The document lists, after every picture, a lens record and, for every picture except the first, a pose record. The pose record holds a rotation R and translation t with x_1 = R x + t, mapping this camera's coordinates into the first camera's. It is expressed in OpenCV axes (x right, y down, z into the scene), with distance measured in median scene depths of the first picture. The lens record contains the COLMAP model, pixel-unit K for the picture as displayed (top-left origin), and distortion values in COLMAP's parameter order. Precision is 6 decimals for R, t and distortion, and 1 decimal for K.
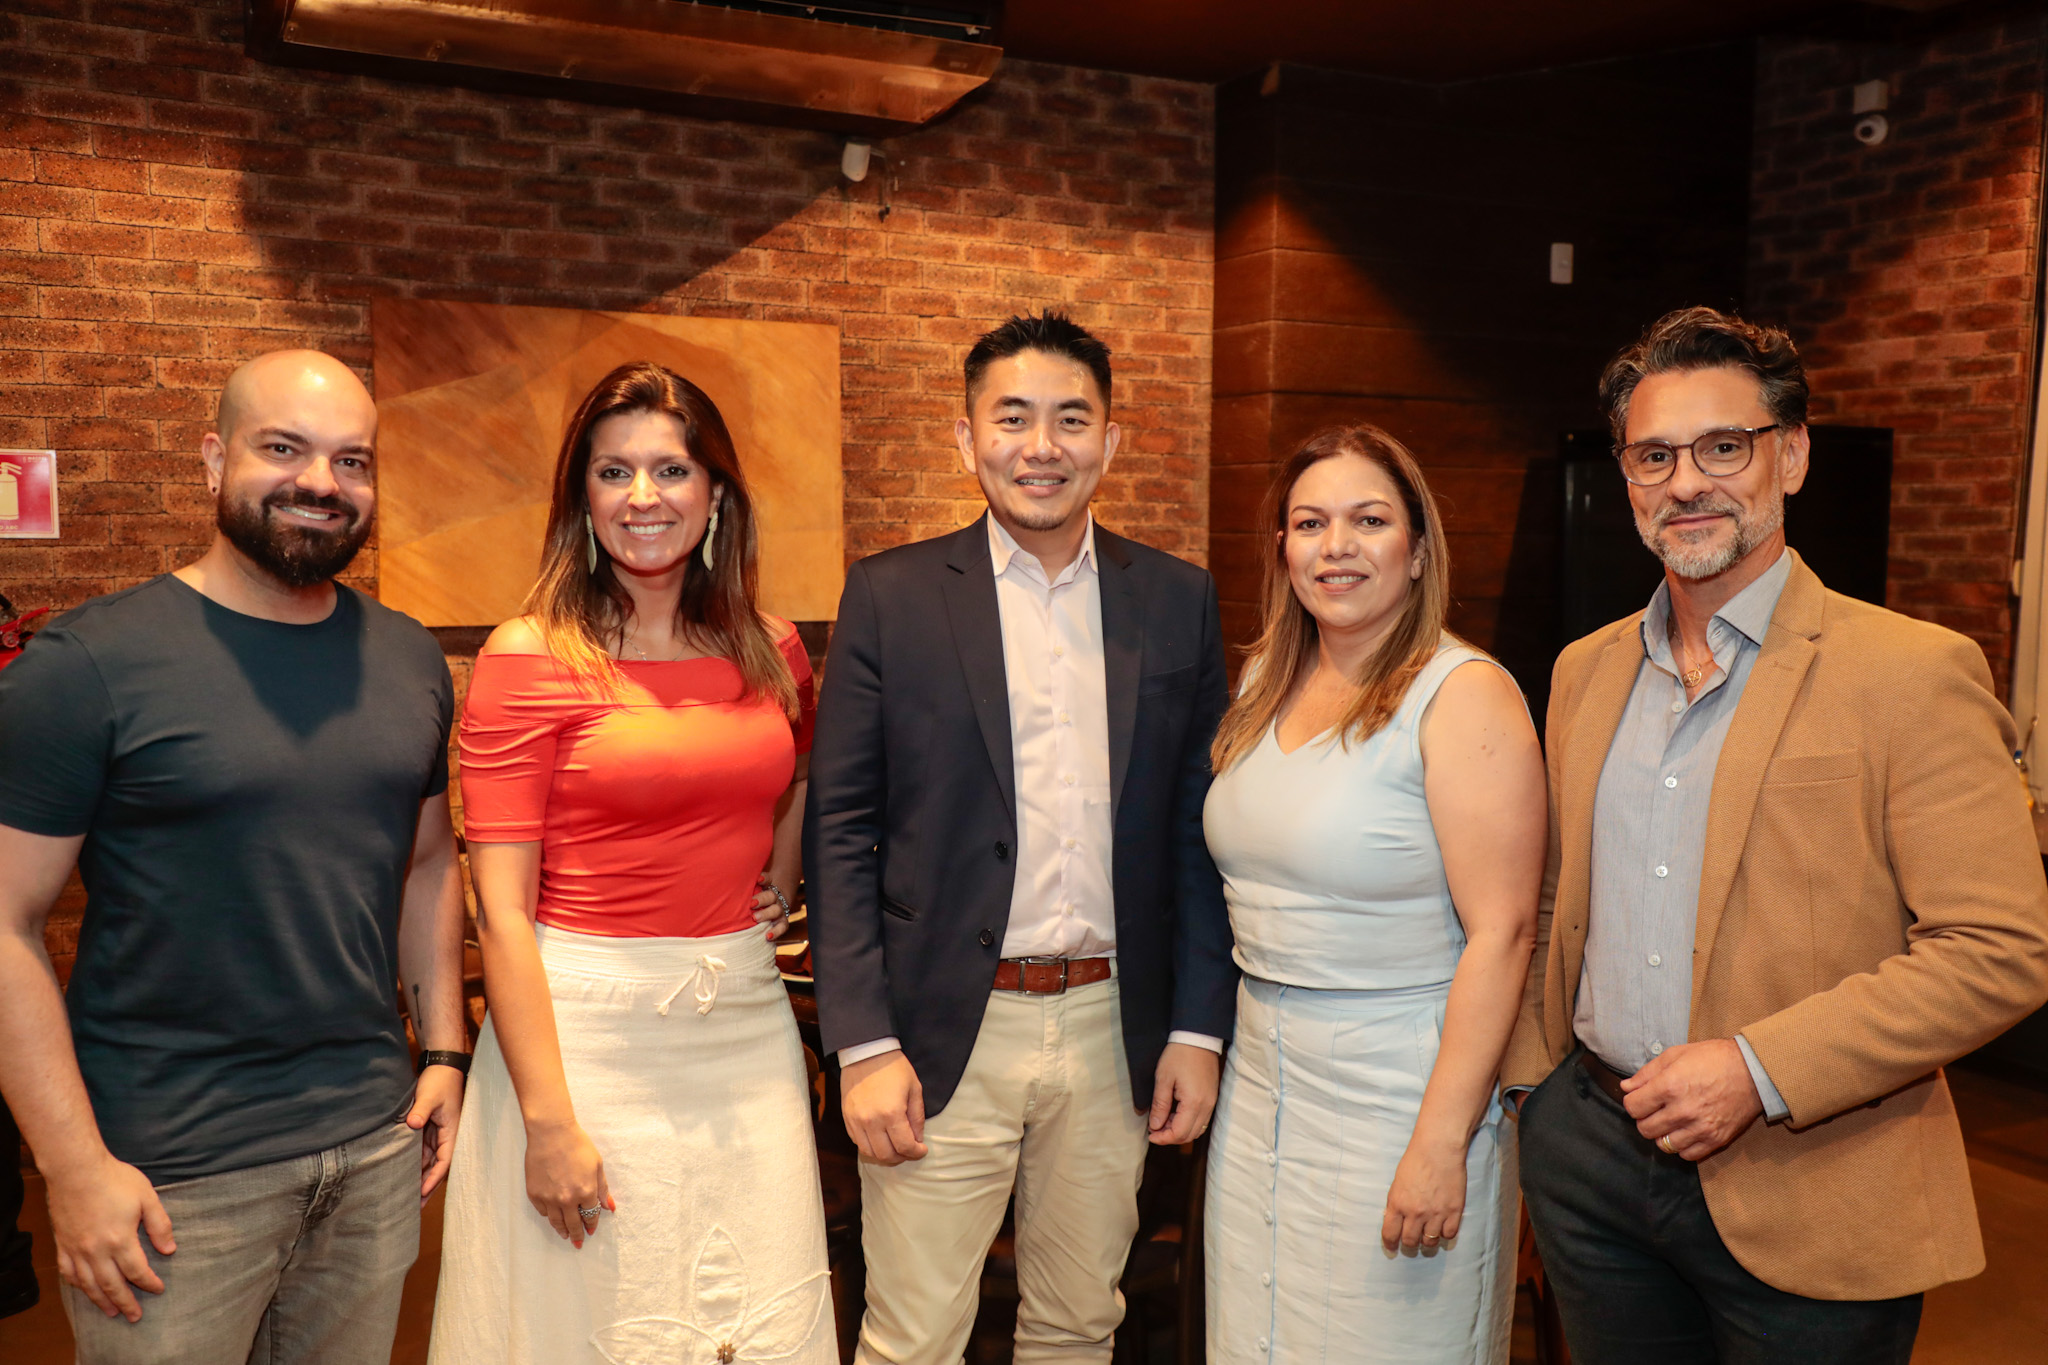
lens RADIAL K [[1867.0, 0, 1023.7], [0, 1867.0, 682.8], [0, 0, 1]] dist [0.010214, 0.000000]
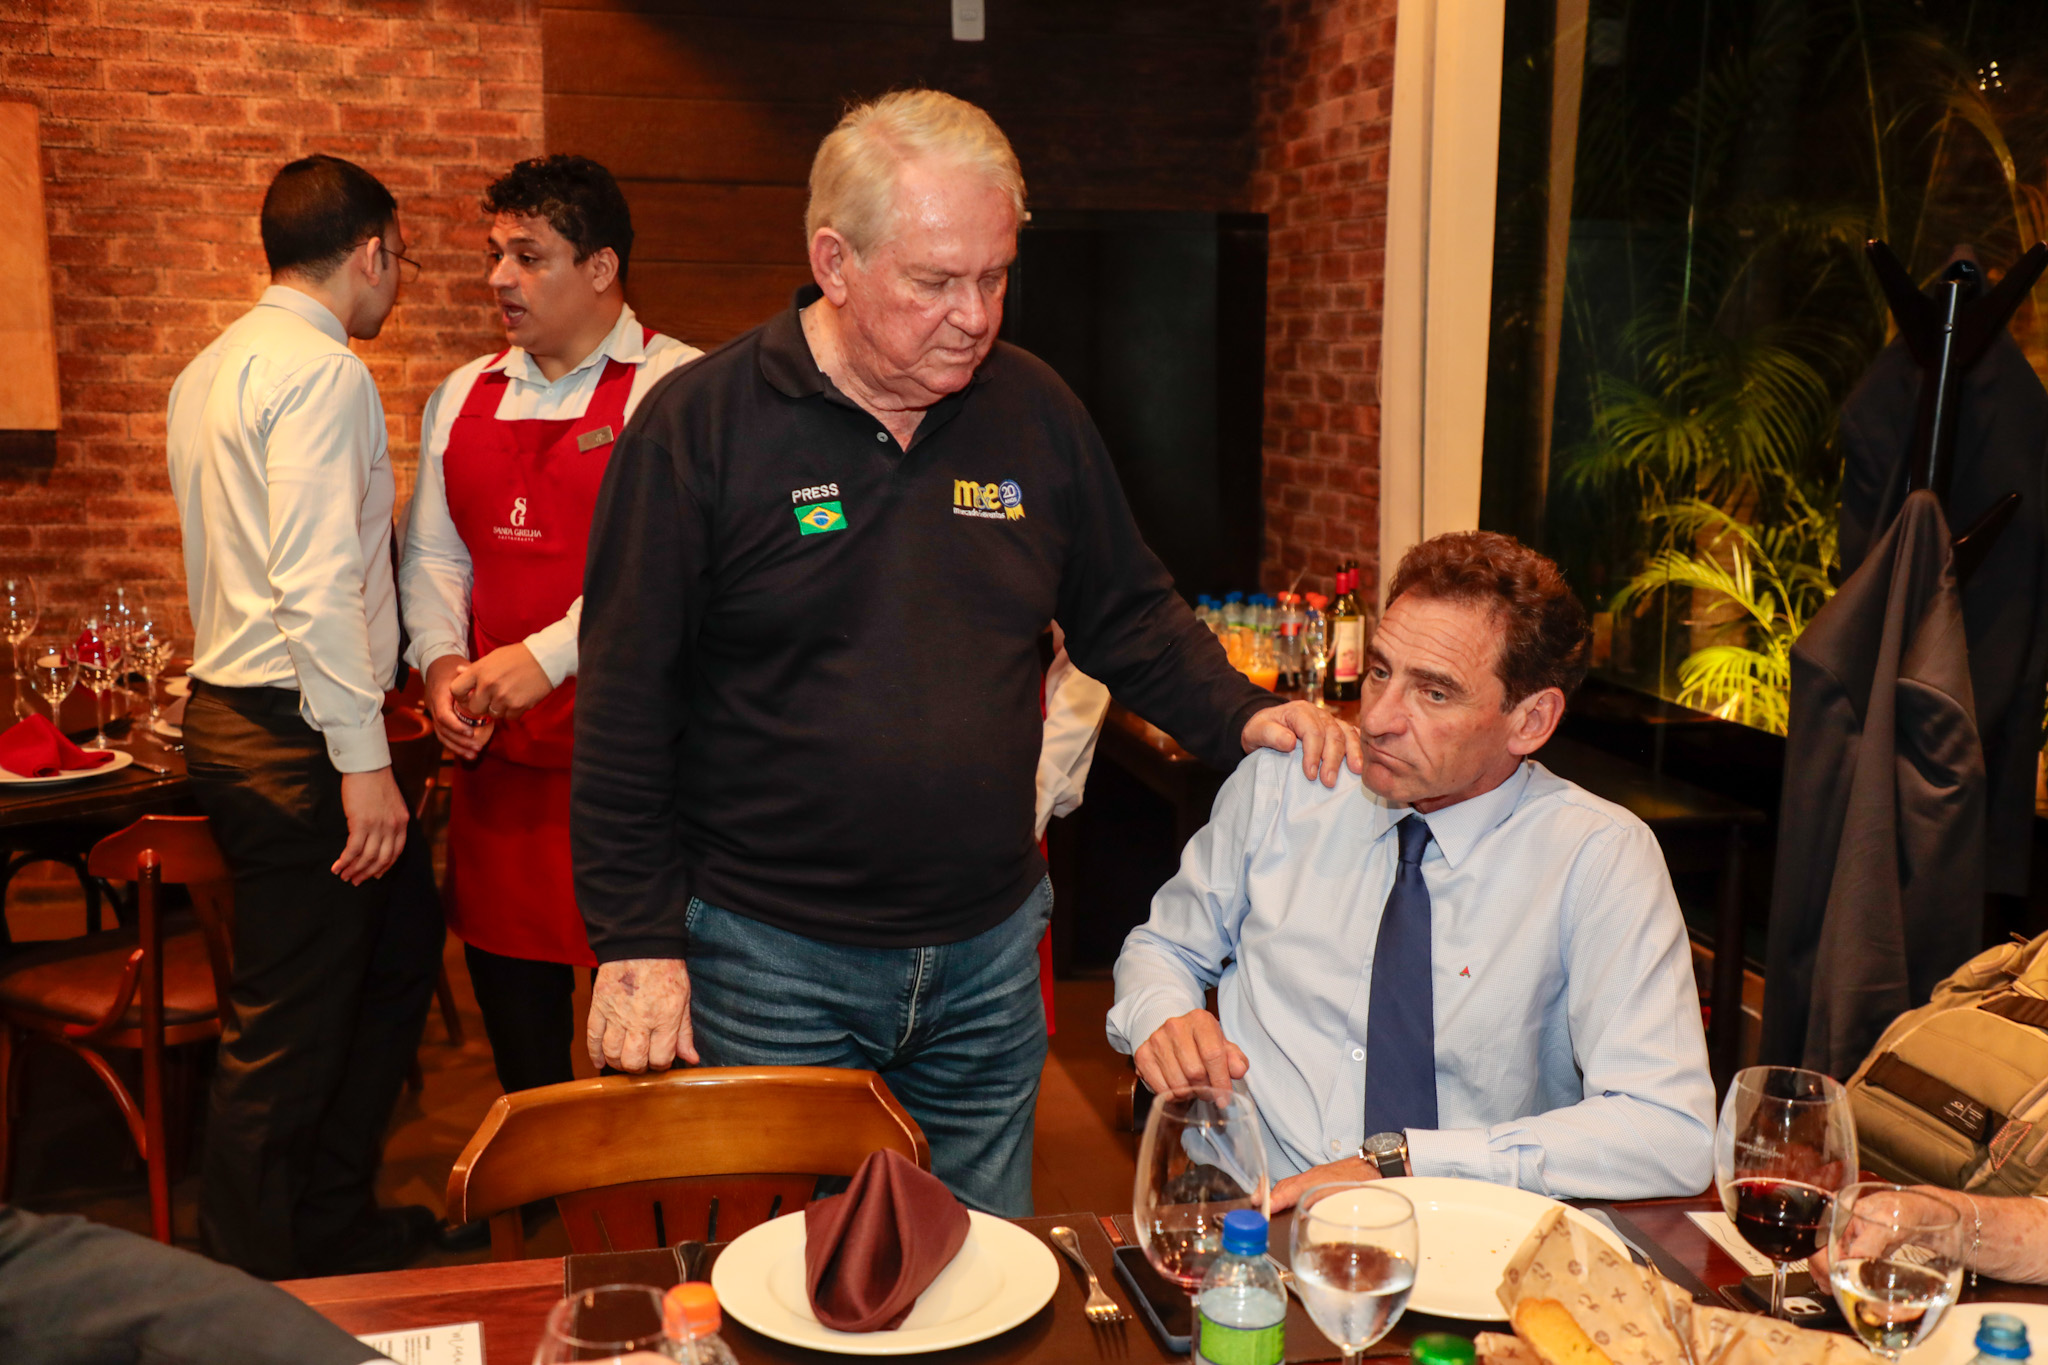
lens RADIAL K [[2239.5, 0, 1024.1], [0, 2239.5, 684.4], [0, 0, 1]] dist [0.107053, 0.000000]
pose [[0.970020, 0.037973, -0.240038, 0.624133], [-0.022625, 0.997538, 0.066379, 0.006181], [0.241968, -0.058958, 0.968491, 0.010969]]
